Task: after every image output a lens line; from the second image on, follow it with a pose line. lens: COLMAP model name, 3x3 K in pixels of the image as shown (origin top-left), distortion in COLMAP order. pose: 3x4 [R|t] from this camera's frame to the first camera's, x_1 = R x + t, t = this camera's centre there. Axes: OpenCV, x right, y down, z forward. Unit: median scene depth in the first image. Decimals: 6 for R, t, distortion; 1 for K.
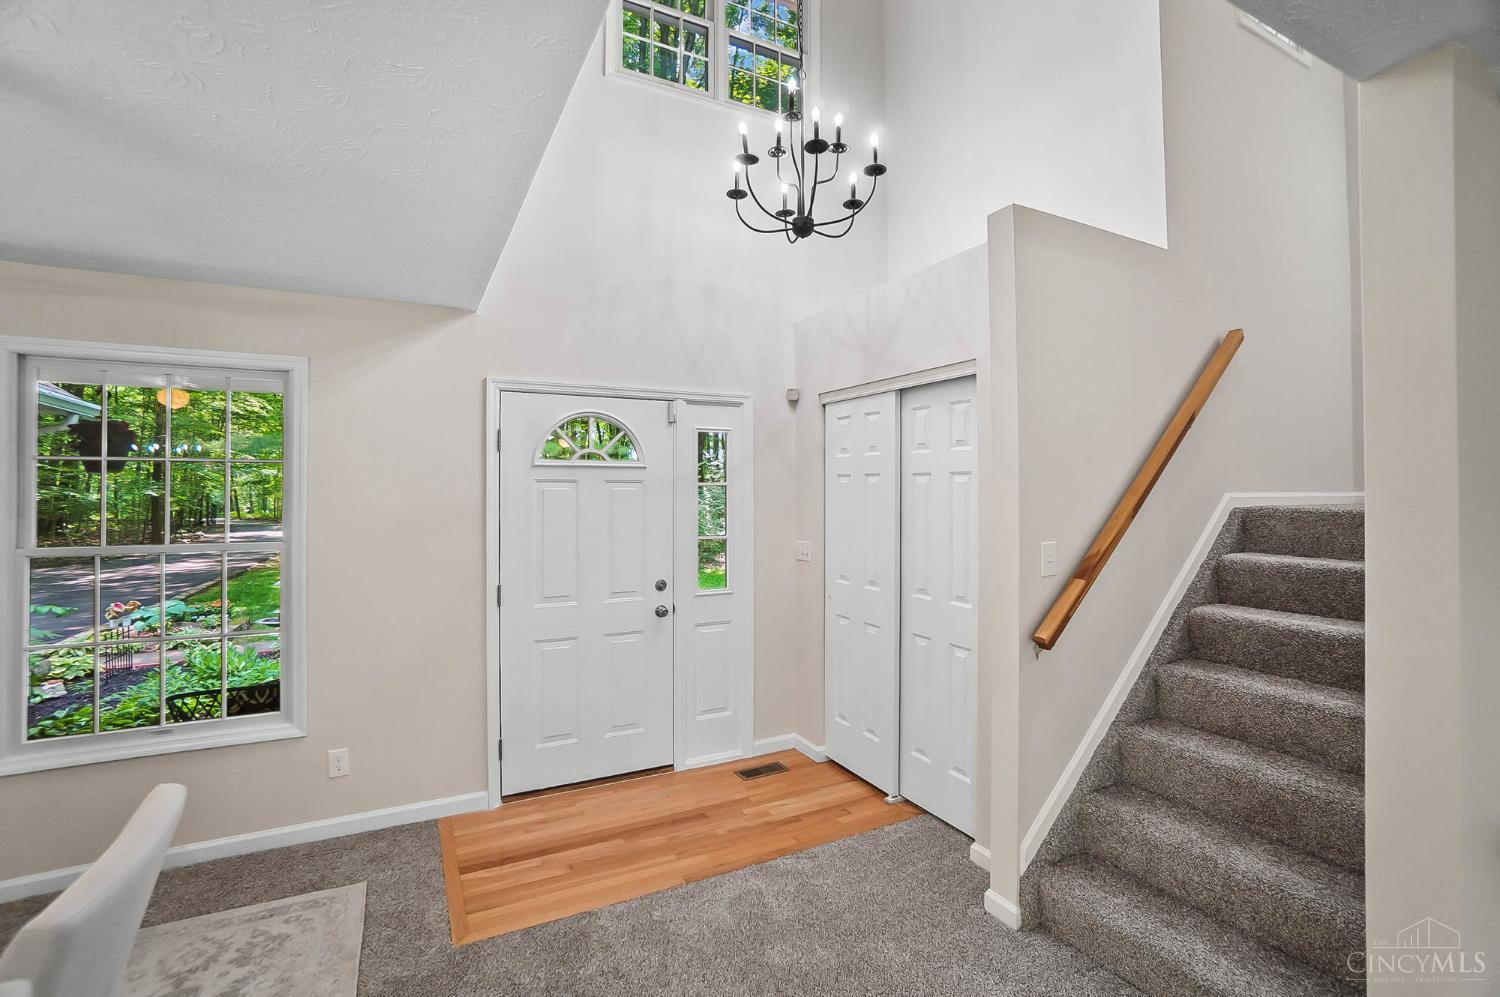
lens RADIAL K [[666.0, 0, 711.6], [0, 666.0, 488.2], [0, 0, 1]] dist [-0.049584, -0.000026]
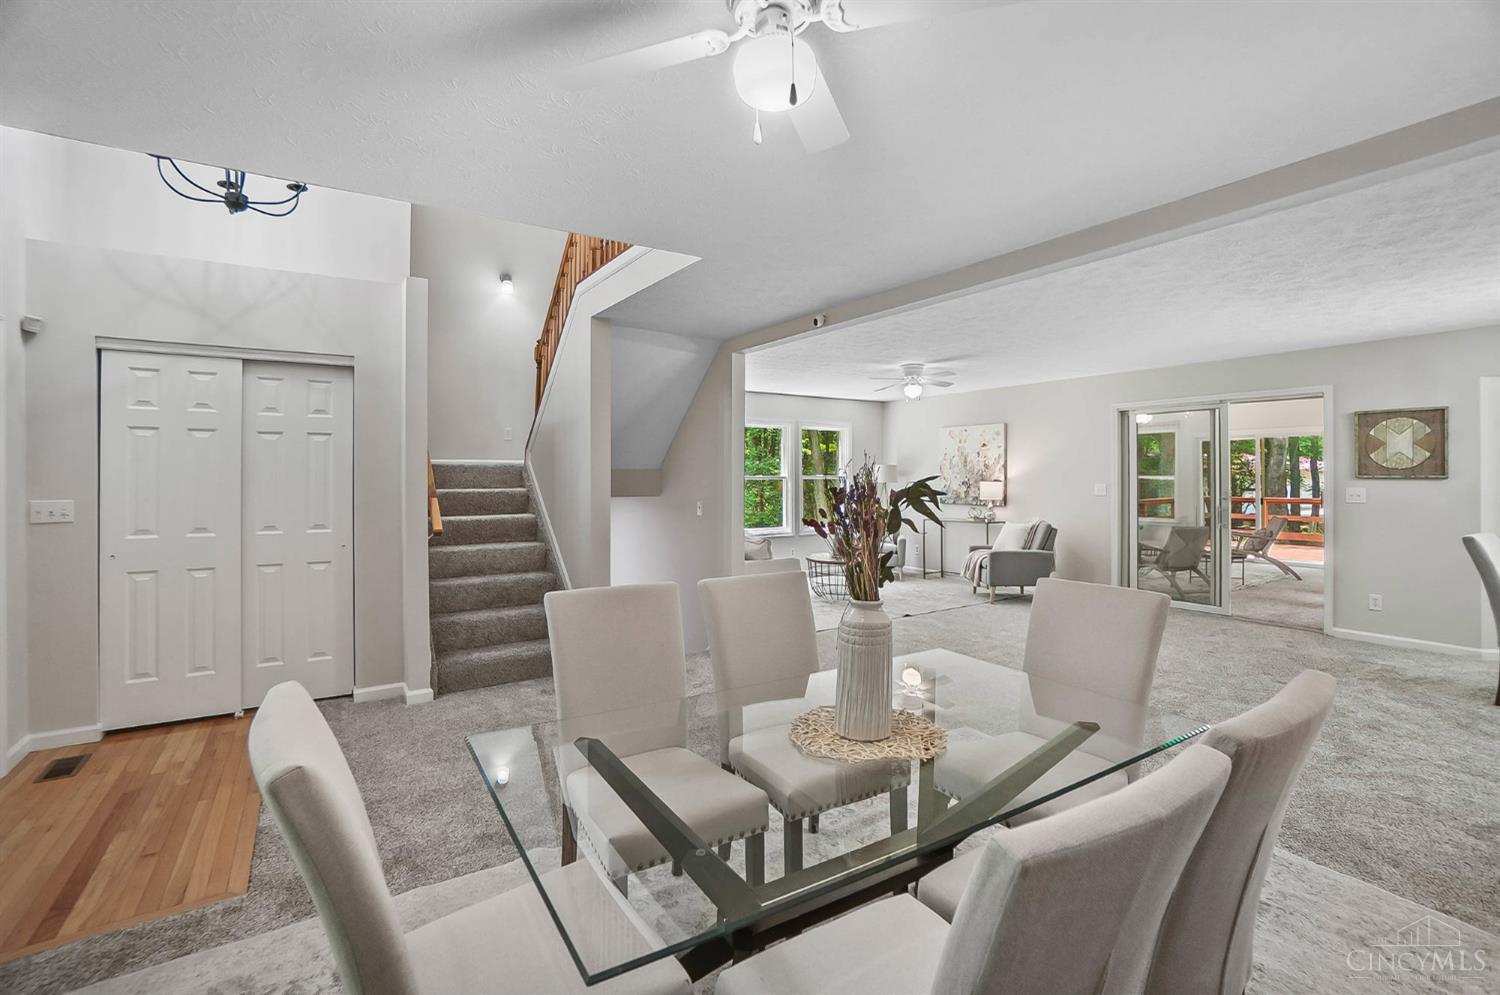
lens RADIAL K [[654.9, 0, 750.5], [0, 654.9, 494.8], [0, 0, 1]] dist [-0.006668, -0.000324]
pose [[-0.107946, -0.028978, 0.993734, -0.900070], [-0.003303, 0.999580, 0.028789, 0.051370], [-0.994151, -0.000175, -0.107996, 0.222243]]
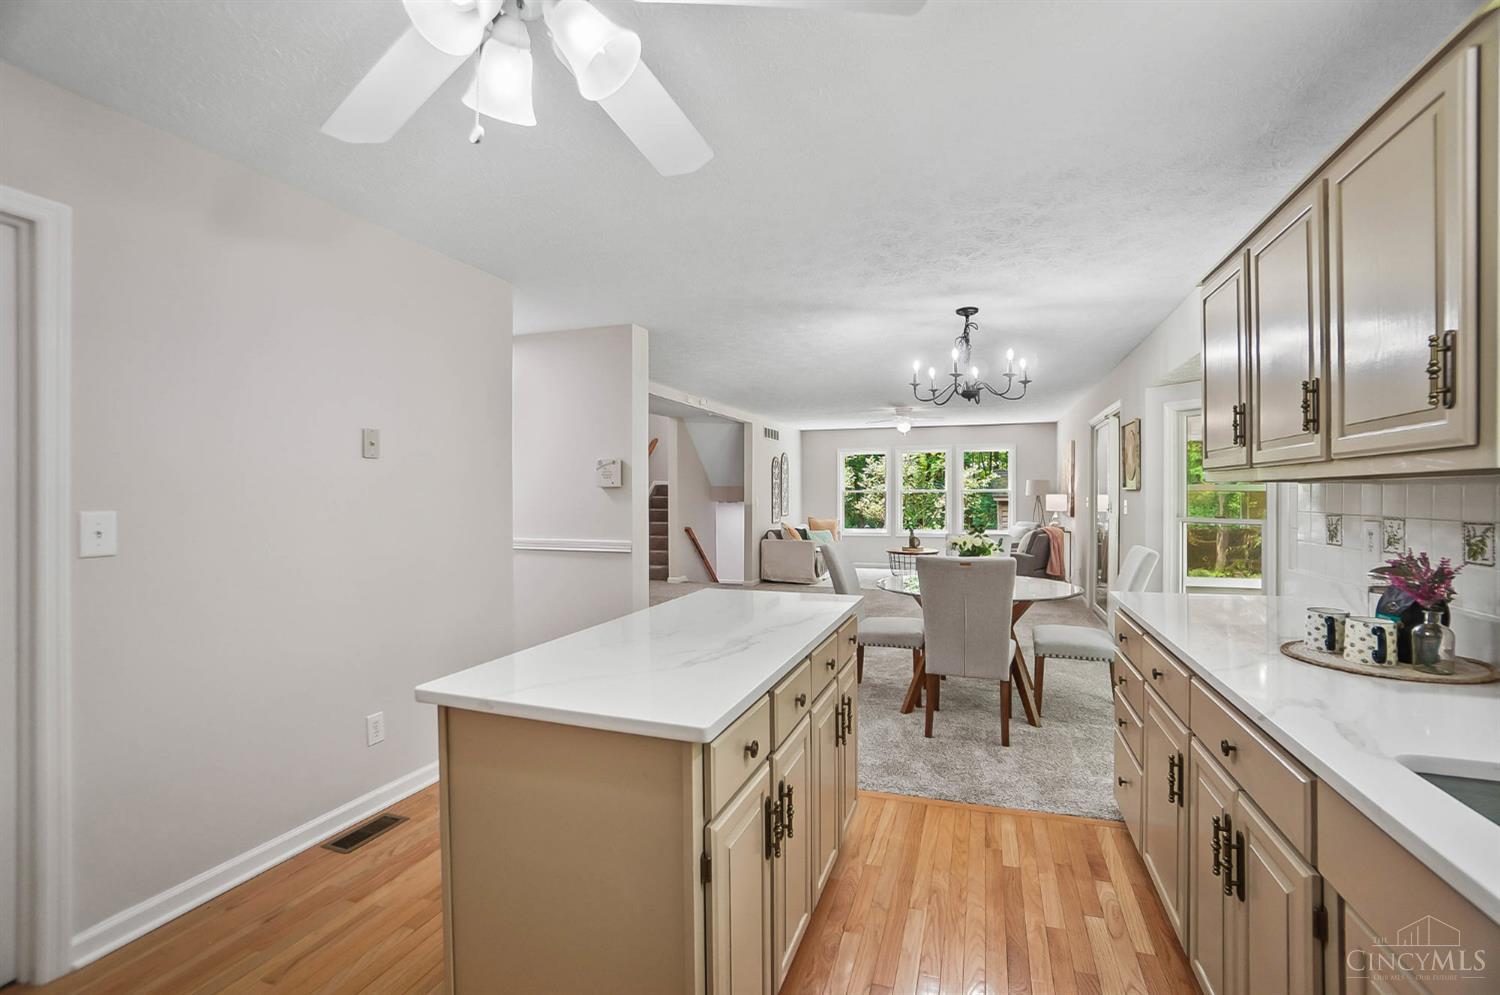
lens RADIAL K [[654.9, 0, 750.5], [0, 654.9, 494.8], [0, 0, 1]] dist [-0.006668, -0.000324]
pose [[0.724156, -0.001743, 0.689634, -1.285181], [0.001607, 0.999998, 0.000840, 0.068722], [-0.689634, 0.000500, 0.724158, -1.864303]]
